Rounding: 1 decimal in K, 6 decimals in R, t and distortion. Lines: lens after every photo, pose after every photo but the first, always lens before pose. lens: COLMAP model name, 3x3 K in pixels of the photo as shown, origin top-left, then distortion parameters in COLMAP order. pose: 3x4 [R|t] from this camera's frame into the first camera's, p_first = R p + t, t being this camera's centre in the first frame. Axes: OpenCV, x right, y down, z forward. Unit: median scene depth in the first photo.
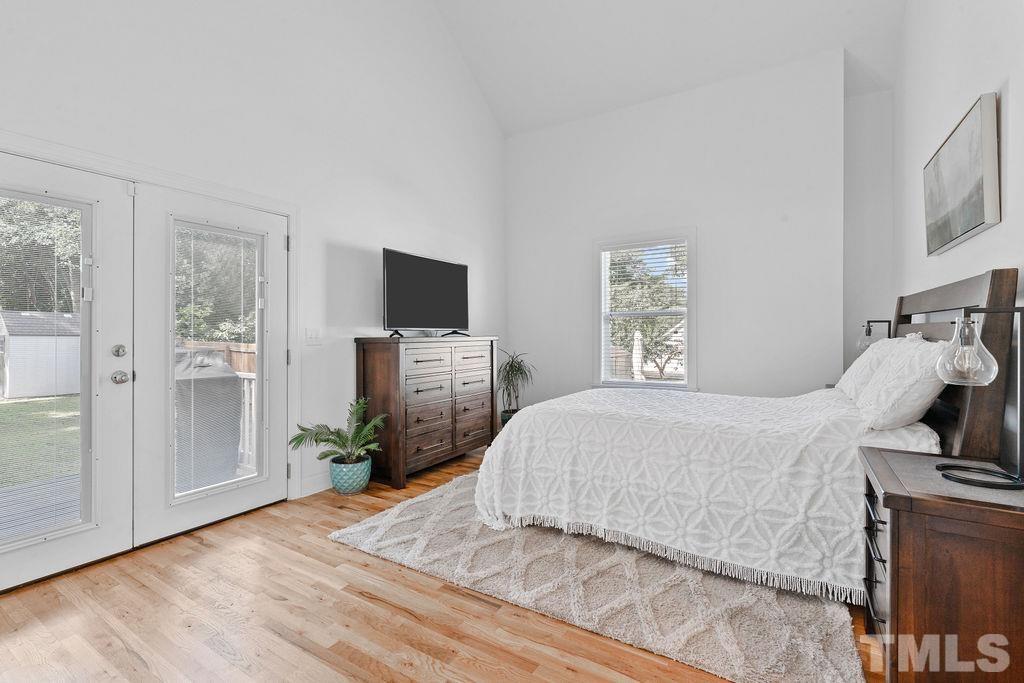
lens RADIAL K [[472.1, 0, 514.8], [0, 472.1, 336.8], [0, 0, 1]] dist [-0.000561, 0.000168]
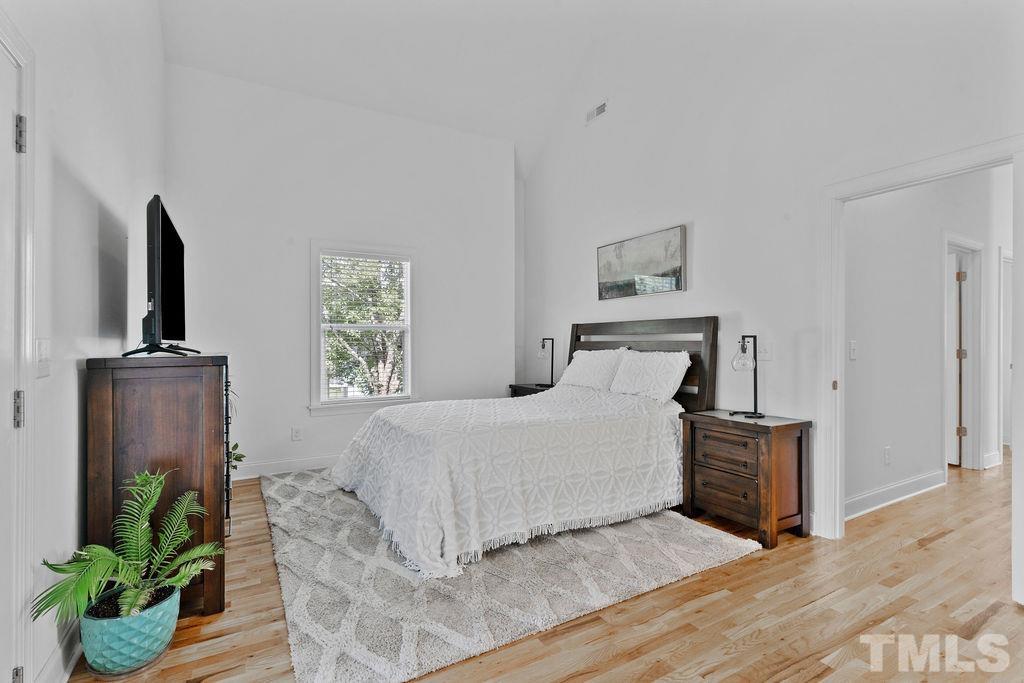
lens RADIAL K [[466.4, 0, 507.1], [0, 466.4, 346.4], [0, 0, 1]] dist [0.000207, 0.004371]
pose [[0.482981, -0.002234, 0.875628, -0.846270], [0.009013, 0.999956, -0.002421, -0.009771], [-0.875585, 0.009062, 0.482980, 0.574842]]
